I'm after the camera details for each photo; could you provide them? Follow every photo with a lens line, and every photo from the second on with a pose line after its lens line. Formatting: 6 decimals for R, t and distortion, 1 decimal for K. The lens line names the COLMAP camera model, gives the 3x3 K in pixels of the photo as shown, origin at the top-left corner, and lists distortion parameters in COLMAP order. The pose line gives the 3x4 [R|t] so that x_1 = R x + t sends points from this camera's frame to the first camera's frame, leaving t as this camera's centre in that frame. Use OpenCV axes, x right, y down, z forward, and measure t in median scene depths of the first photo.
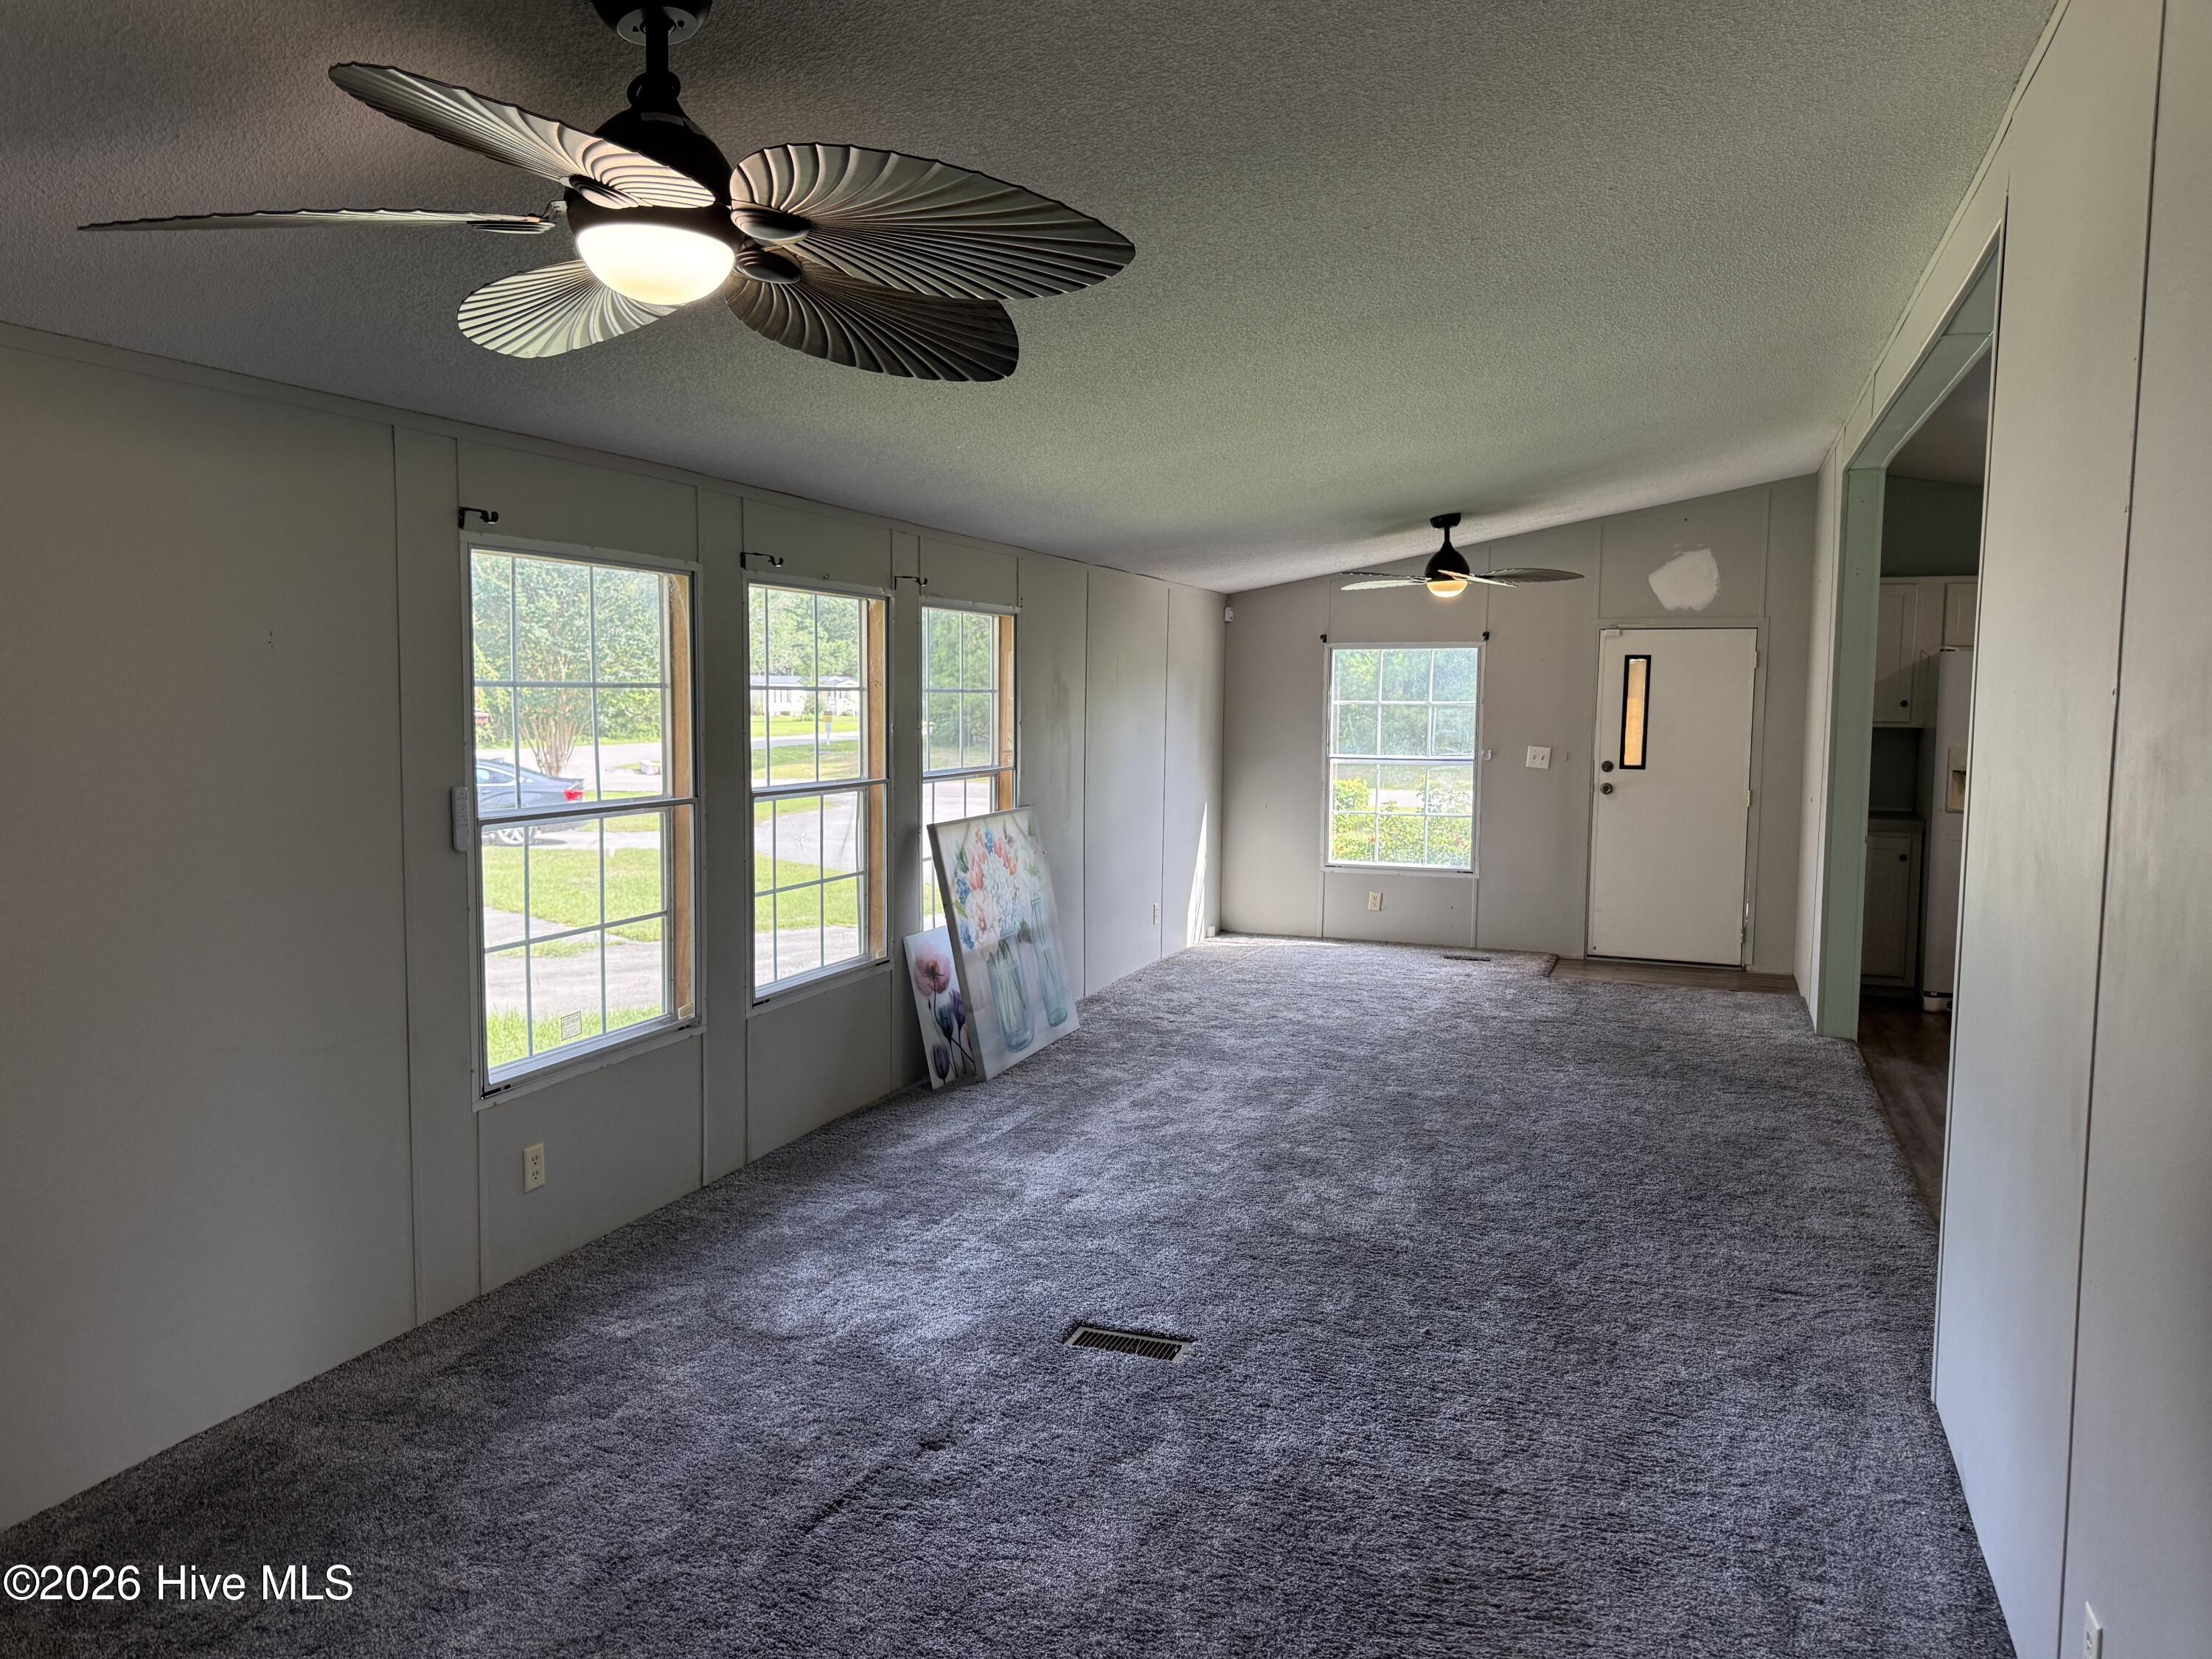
lens RADIAL K [[1584.9, 0, 1106.0], [0, 1584.9, 829.5], [0, 0, 1]] dist [0.026558, -0.001351]
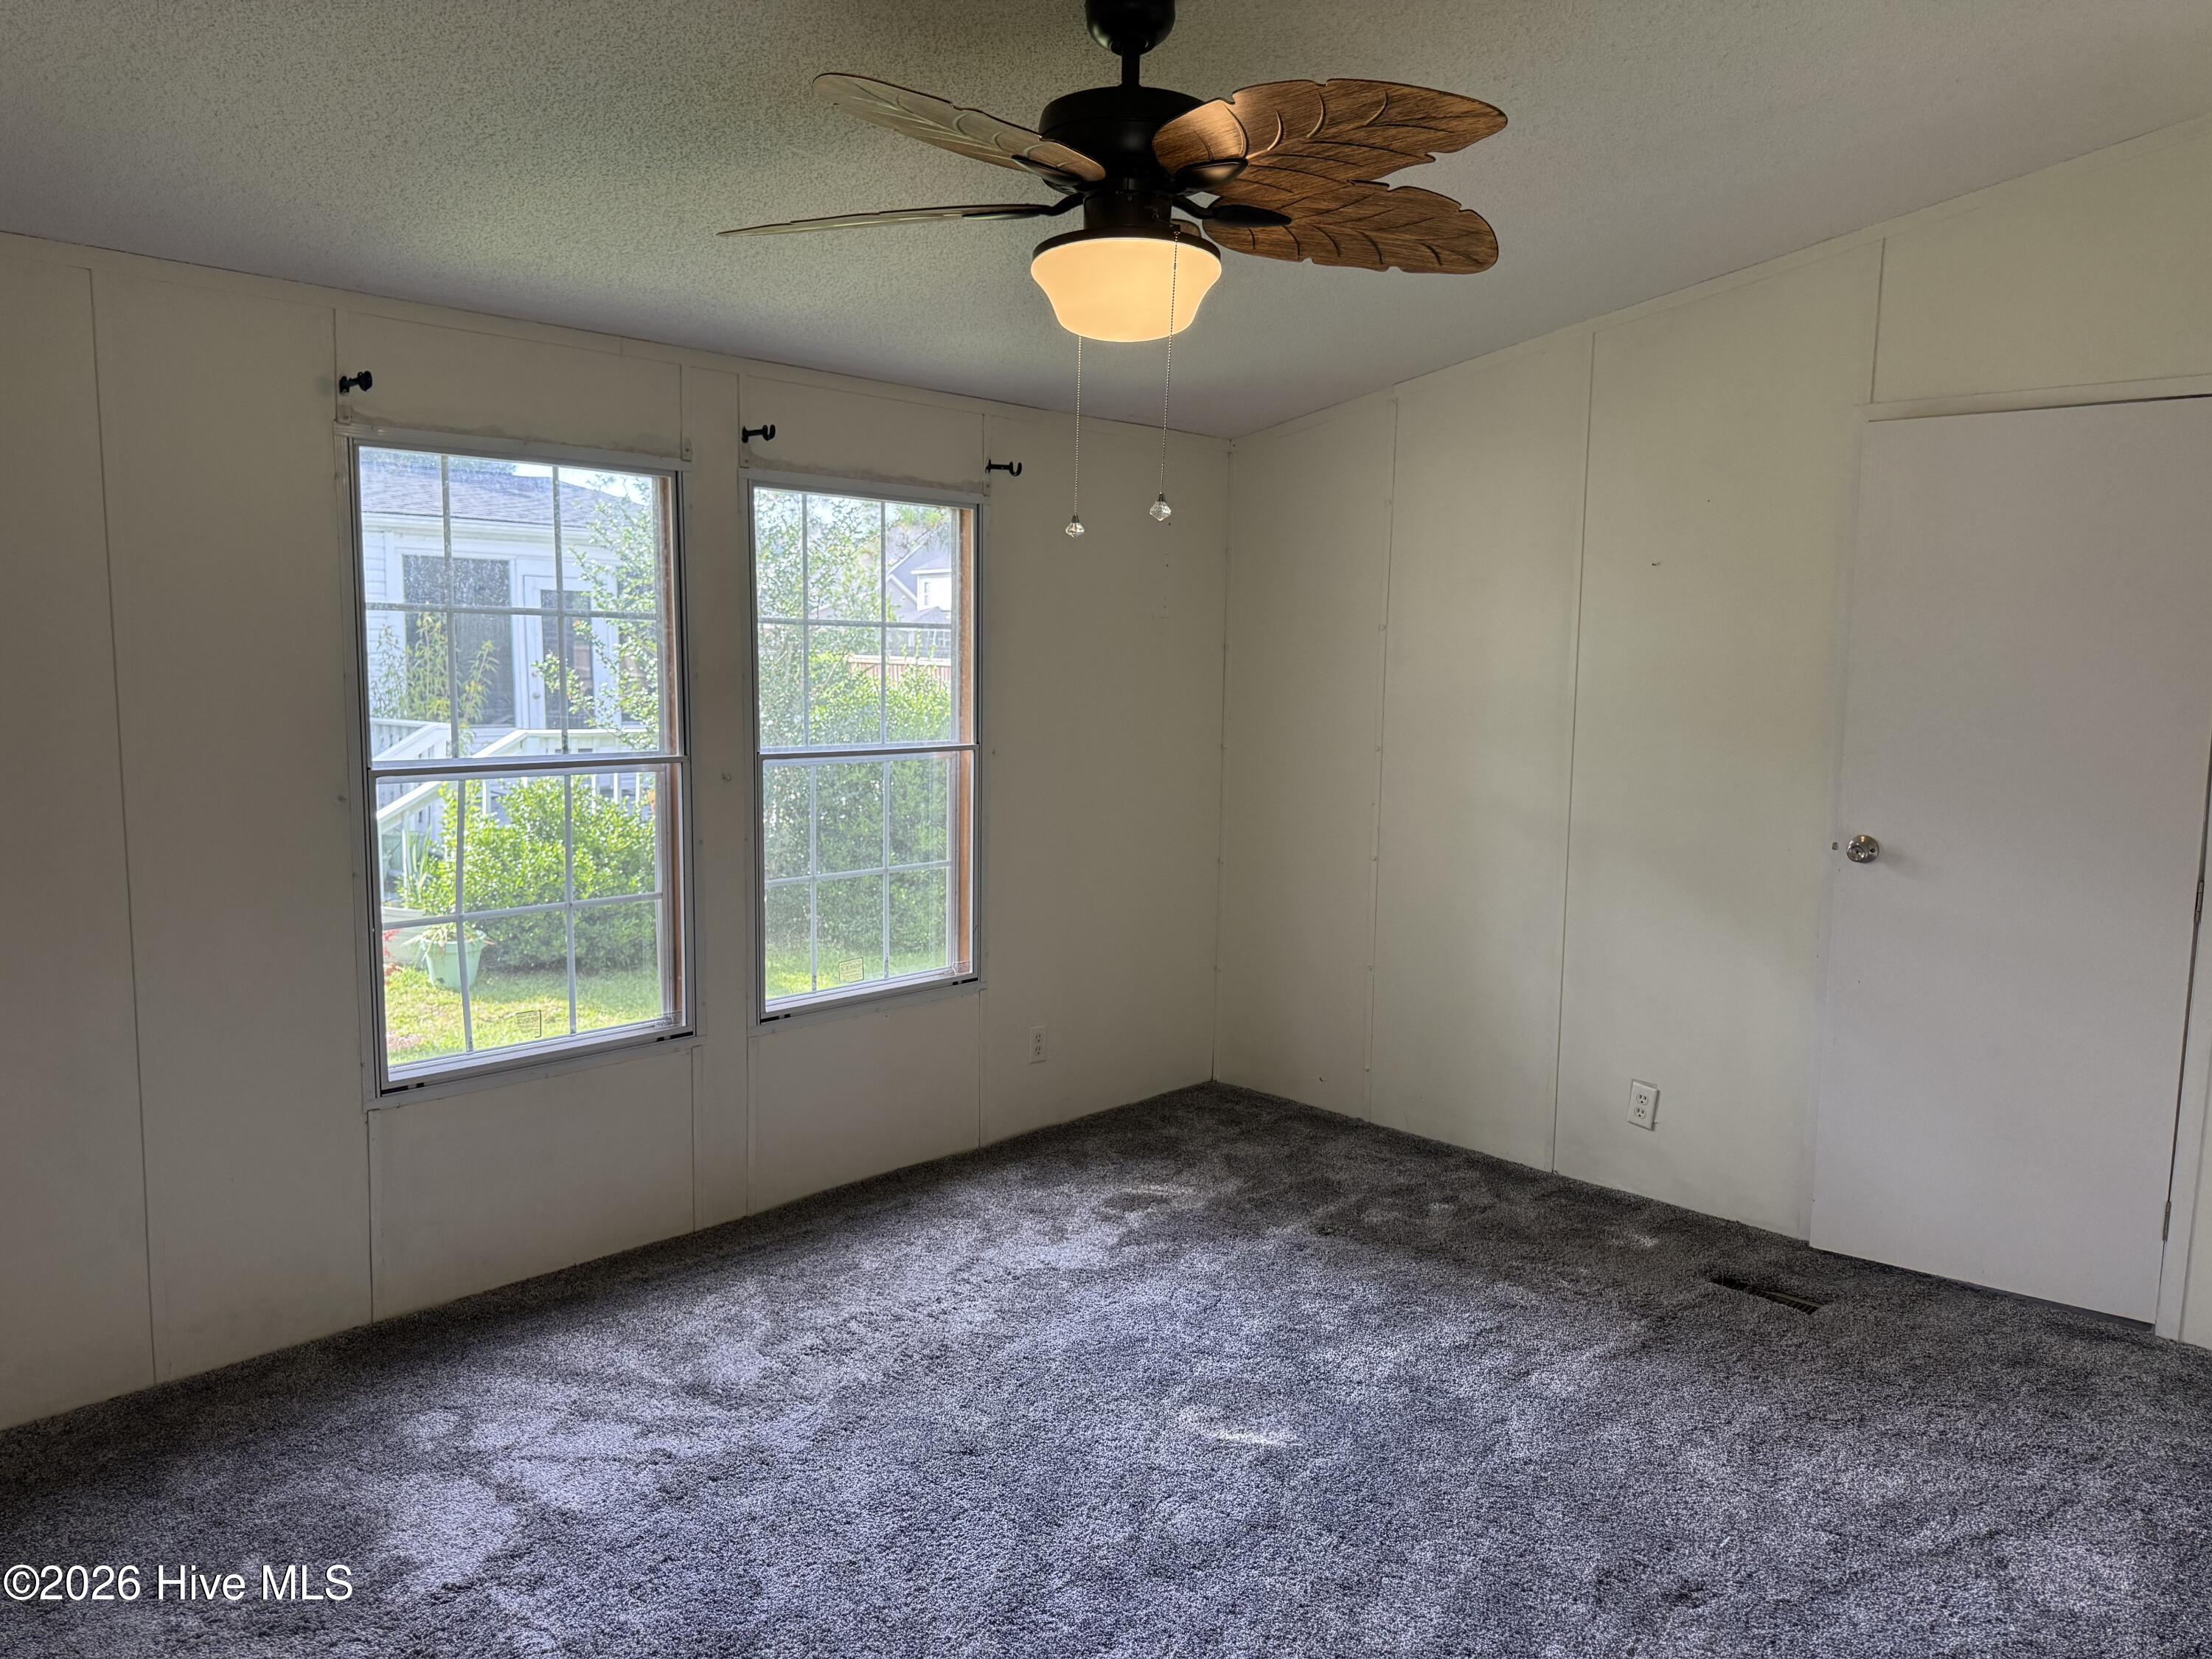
lens RADIAL K [[1584.9, 0, 1106.0], [0, 1584.9, 829.5], [0, 0, 1]] dist [0.026558, -0.001351]
pose [[0.962161, 0.032792, -0.270501, 0.176834], [-0.024356, 0.999108, 0.034487, -0.010070], [0.271391, -0.026593, 0.962102, 0.257127]]
